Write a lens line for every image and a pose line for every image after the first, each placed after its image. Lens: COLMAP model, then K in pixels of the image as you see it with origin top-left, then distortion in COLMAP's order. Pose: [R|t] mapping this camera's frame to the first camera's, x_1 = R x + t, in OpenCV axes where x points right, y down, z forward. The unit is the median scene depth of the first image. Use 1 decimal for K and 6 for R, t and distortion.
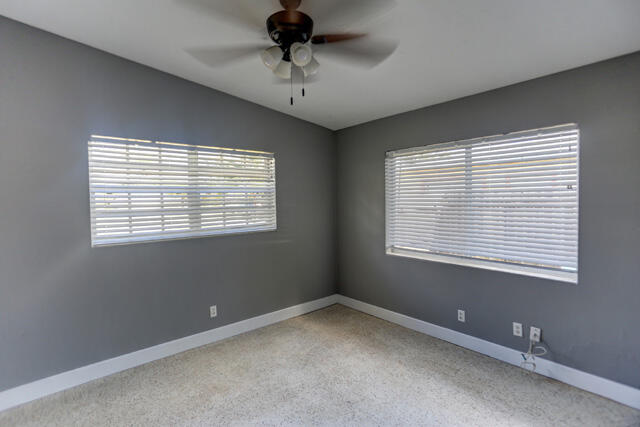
lens RADIAL K [[303.5, 0, 320.0], [0, 303.5, 213.5], [0, 0, 1]] dist [0.000084, 0.000066]
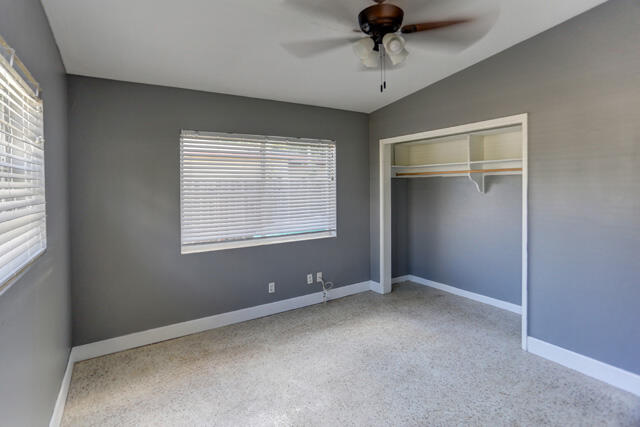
lens RADIAL K [[323.5, 0, 320.6], [0, 323.5, 199.8], [0, 0, 1]] dist [0.000337, 0.000181]
pose [[0.159002, -0.030930, 0.986794, -0.812982], [0.055084, 0.998230, 0.022412, -0.016102], [-0.985740, 0.050793, 0.160424, 0.688502]]
